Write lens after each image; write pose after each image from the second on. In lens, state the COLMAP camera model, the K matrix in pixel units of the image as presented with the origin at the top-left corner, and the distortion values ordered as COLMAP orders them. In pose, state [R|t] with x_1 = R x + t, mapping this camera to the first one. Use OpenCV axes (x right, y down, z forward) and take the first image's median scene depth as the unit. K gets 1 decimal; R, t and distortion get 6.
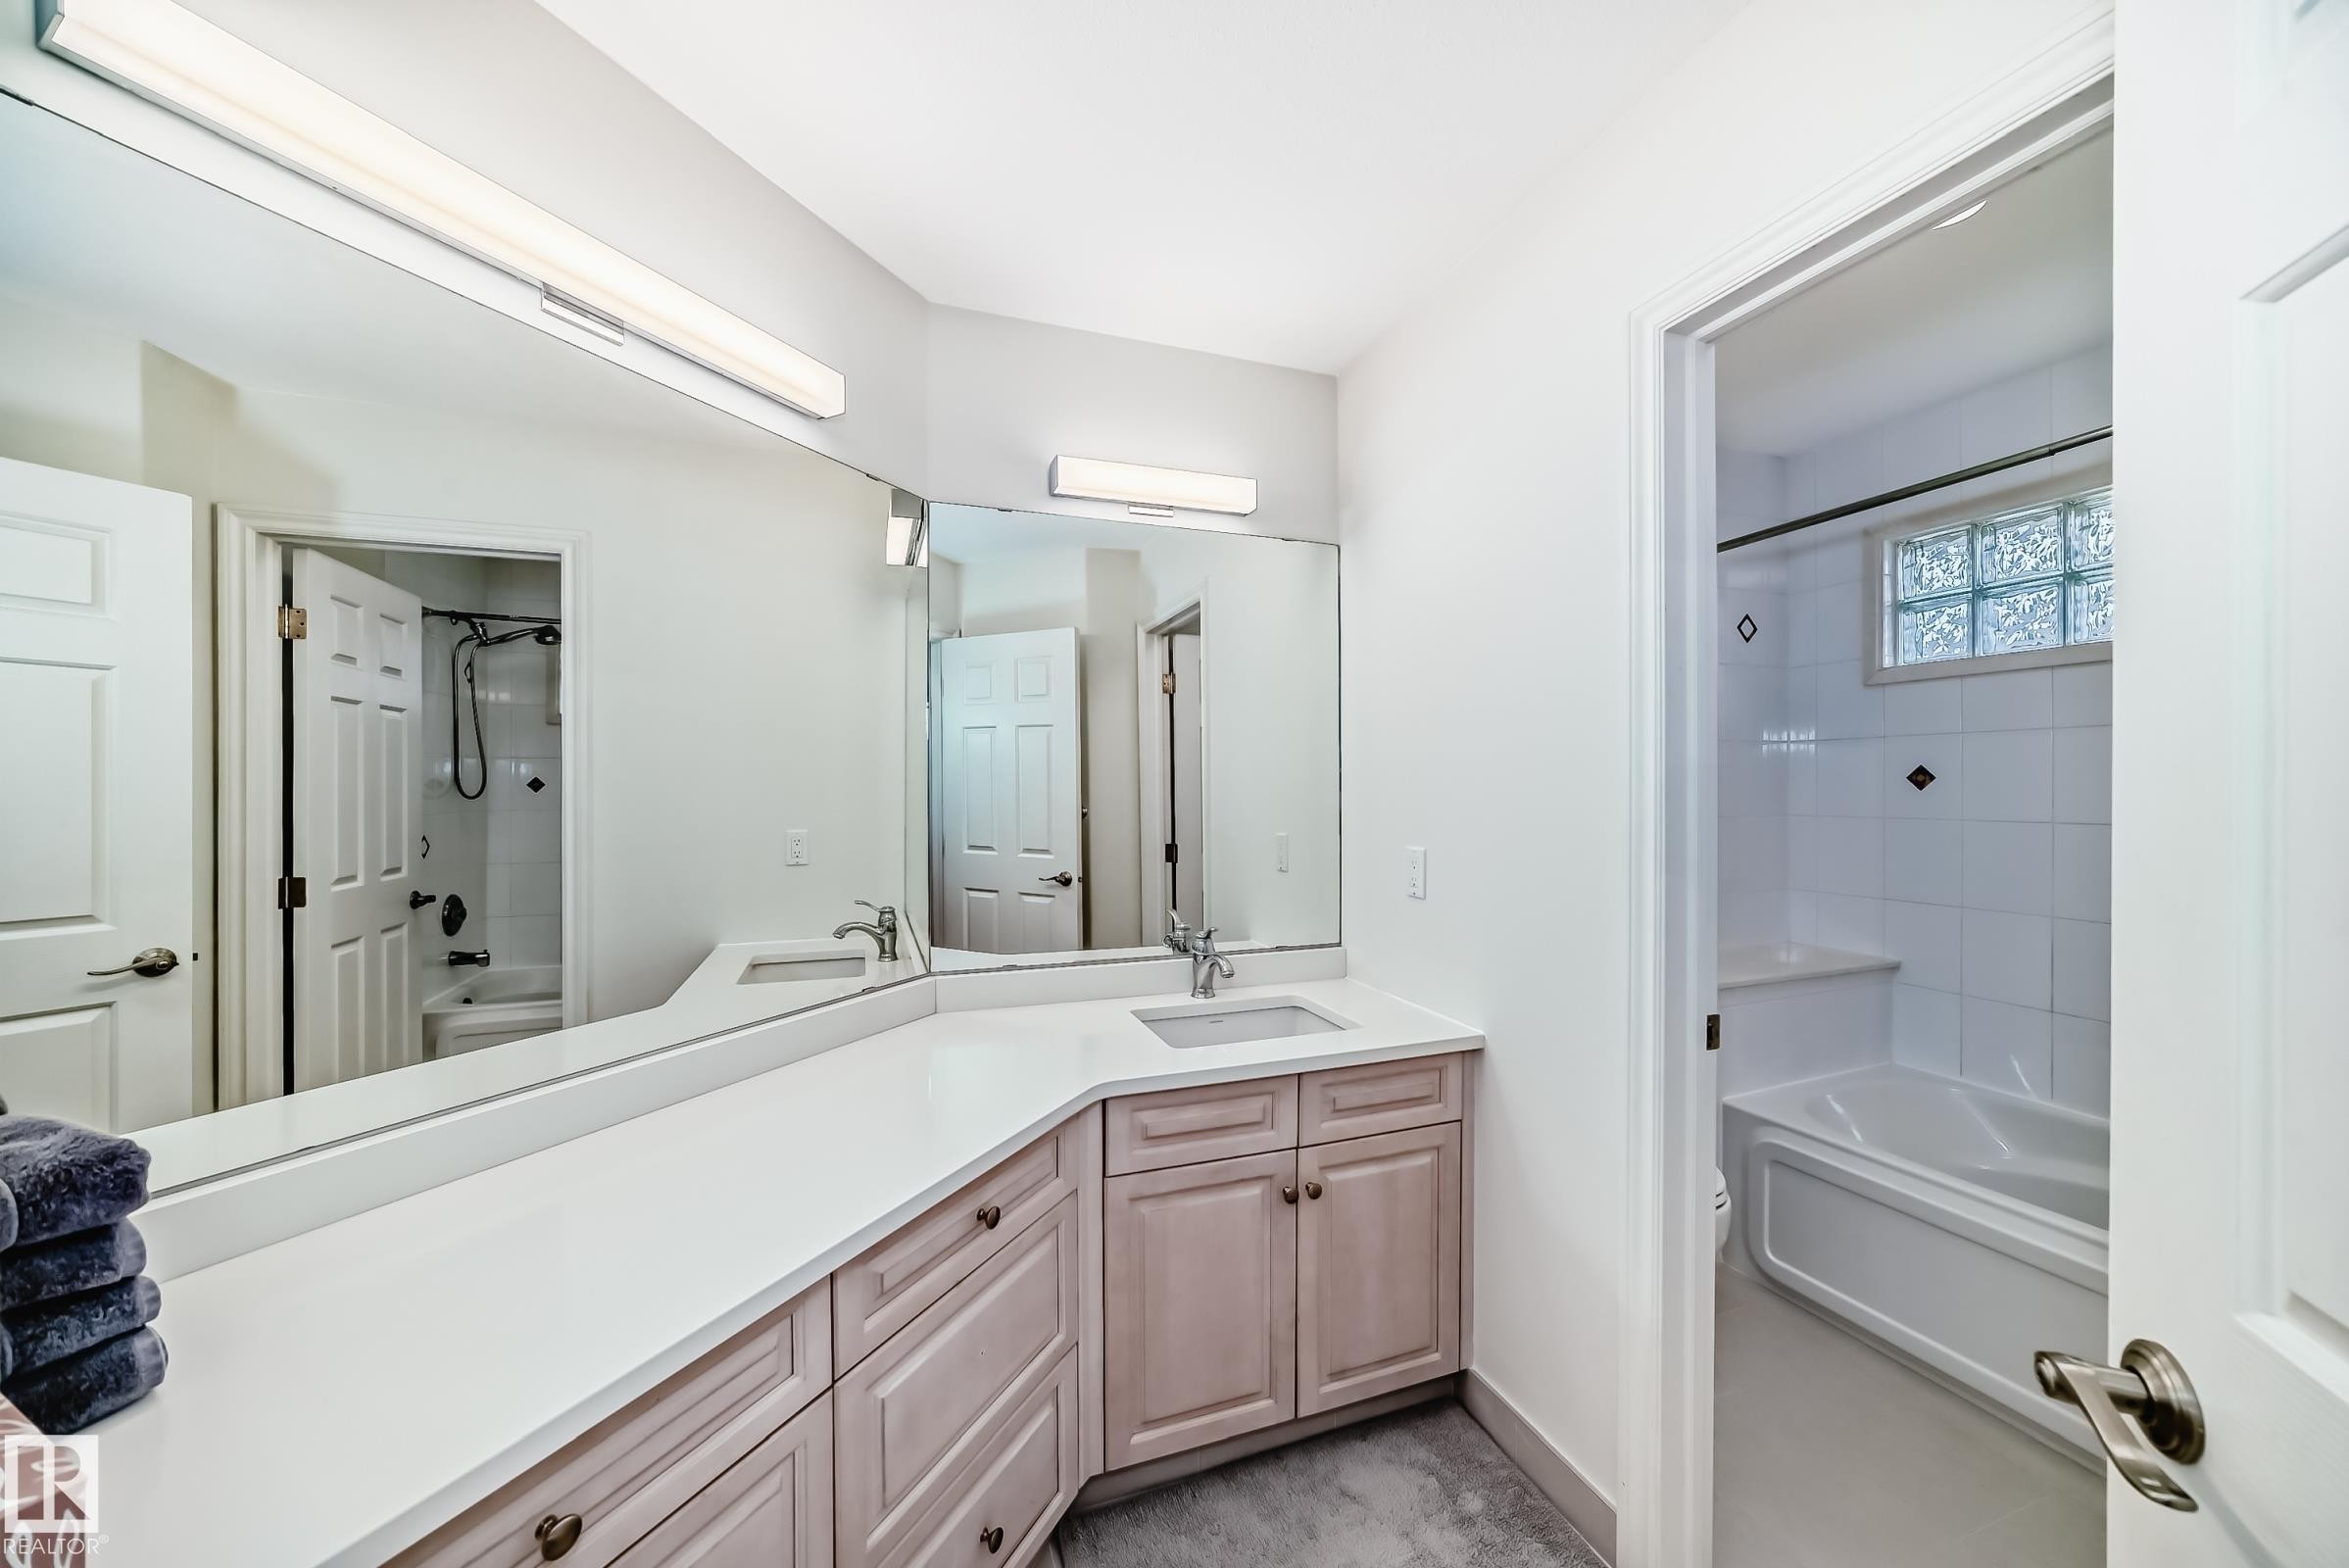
lens RADIAL K [[842.0, 0, 1185.8], [0, 842.0, 782.6], [0, 0, 1]] dist [-0.007309, 0.000114]
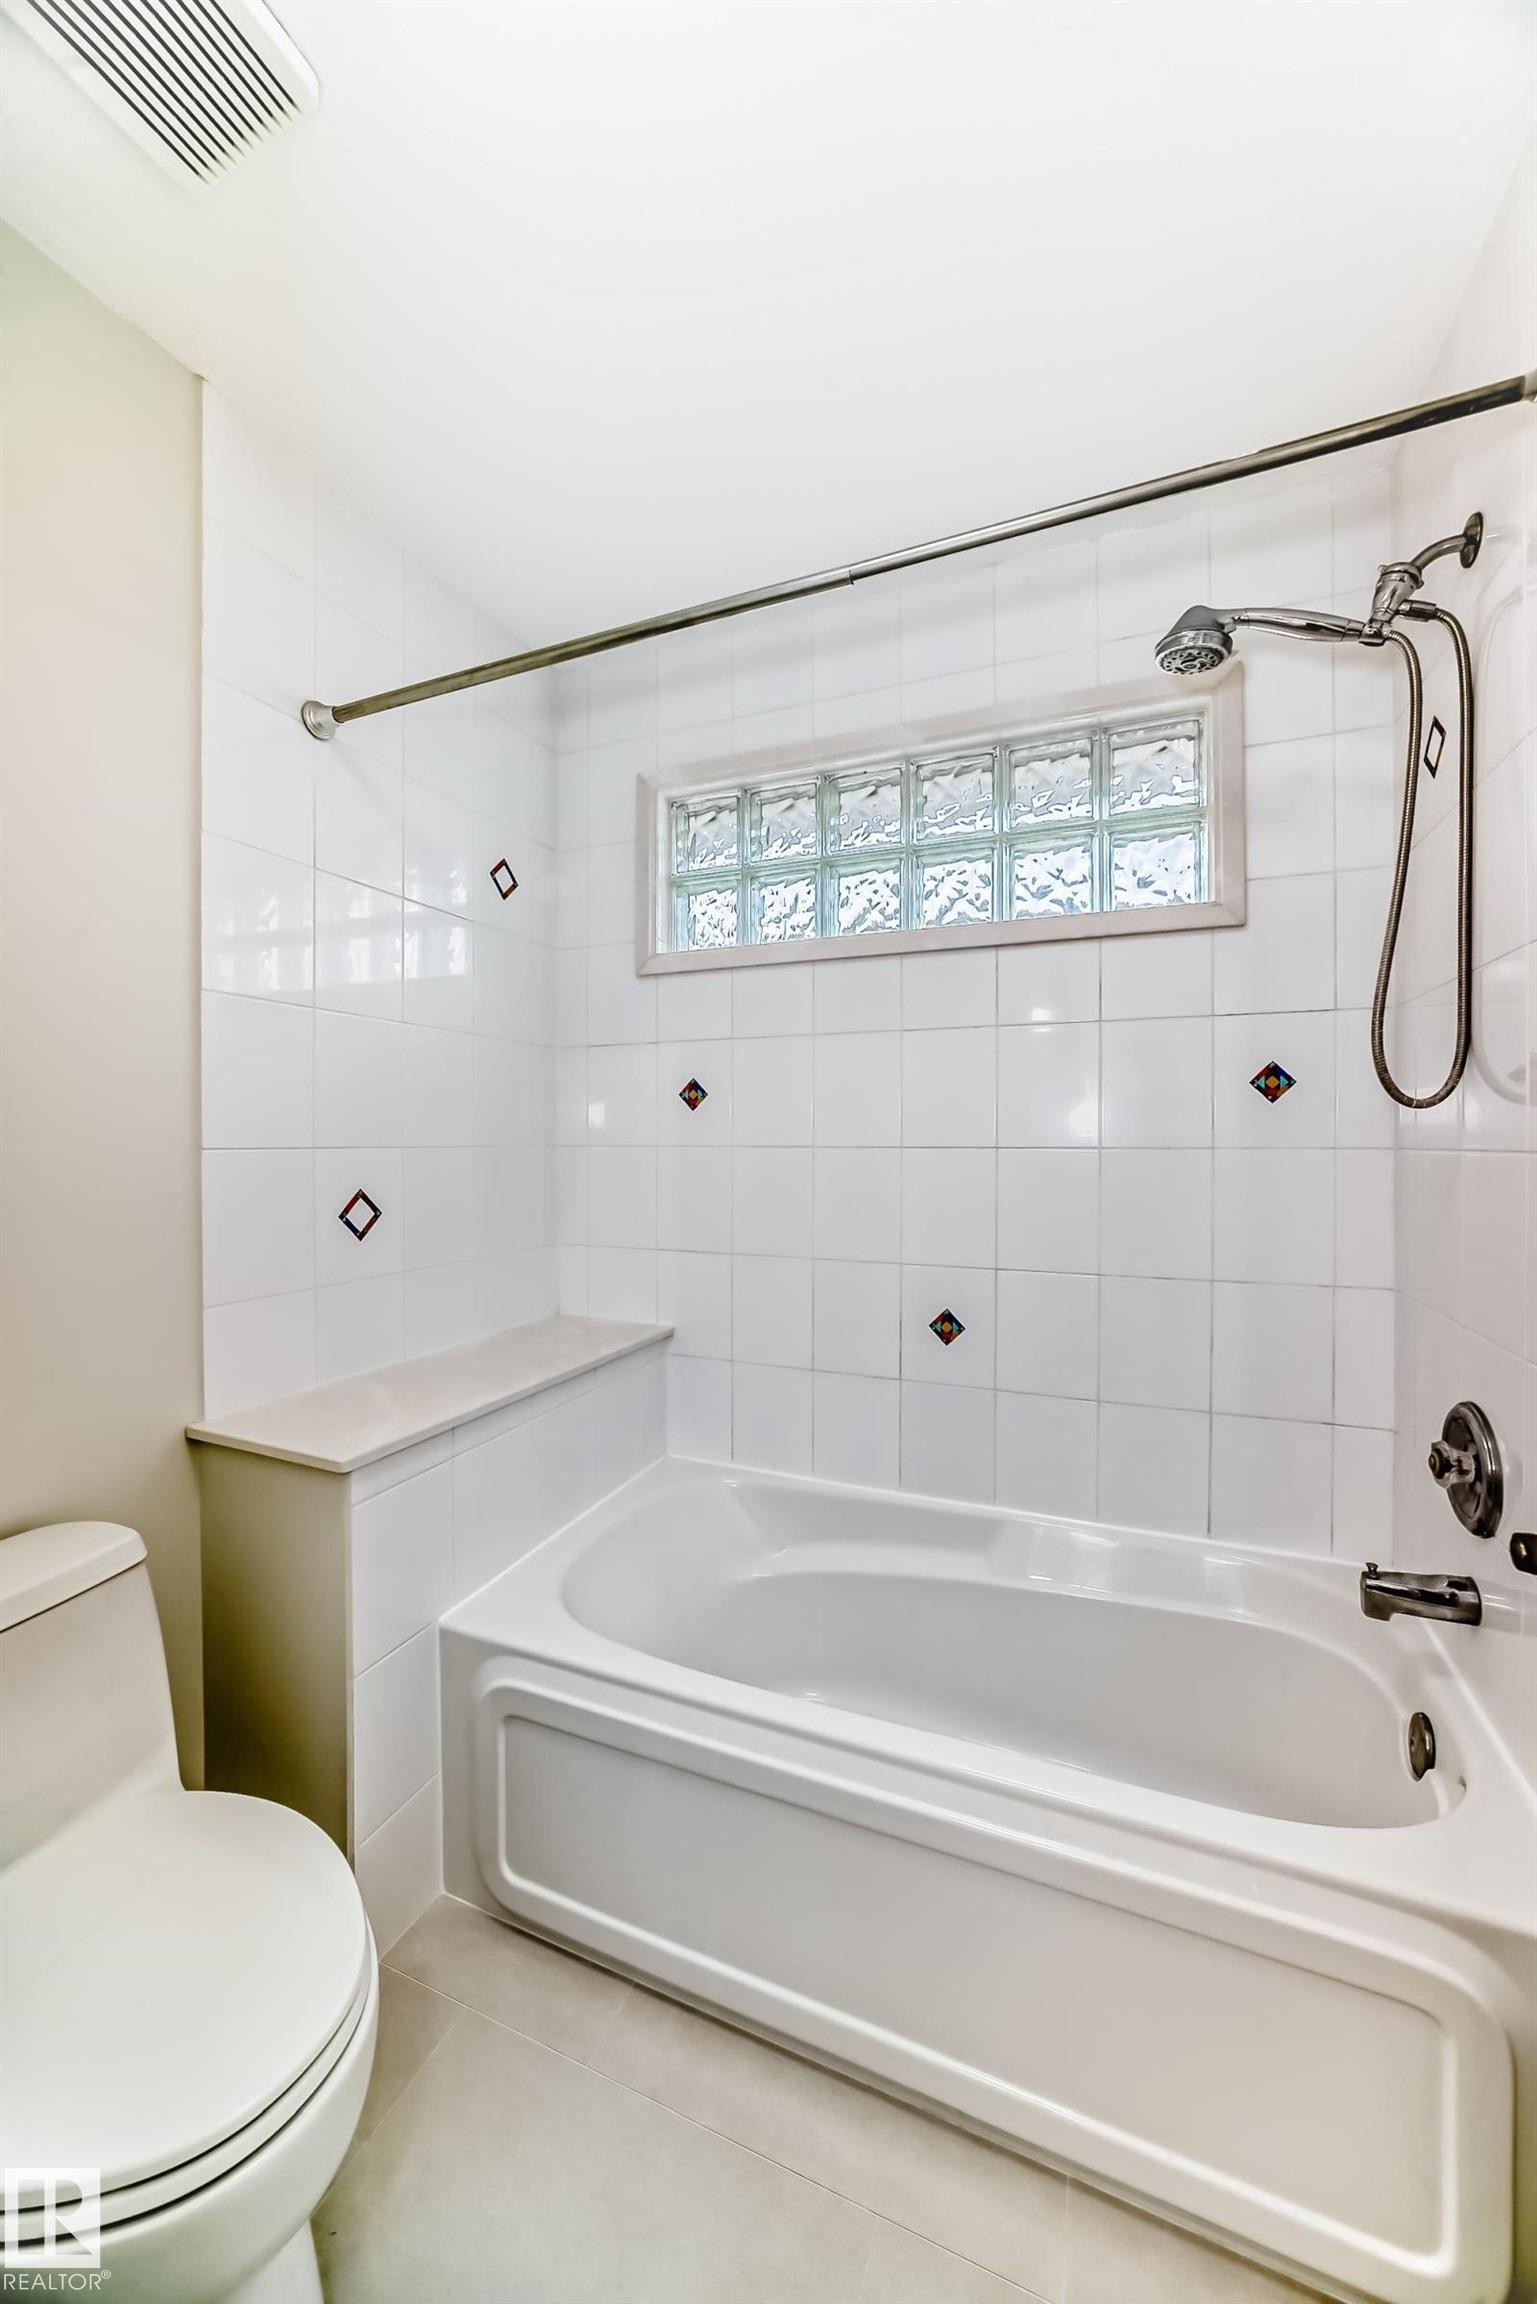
lens RADIAL K [[825.8, 0, 771.7], [0, 825.8, 1152.5], [0, 0, 1]] dist [-0.007309, 0.000114]
pose [[0.681264, -0.000787, 0.732037, 0.349381], [-0.002021, 0.999994, 0.002957, 0.044802], [-0.732035, -0.003494, 0.681258, 0.405223]]
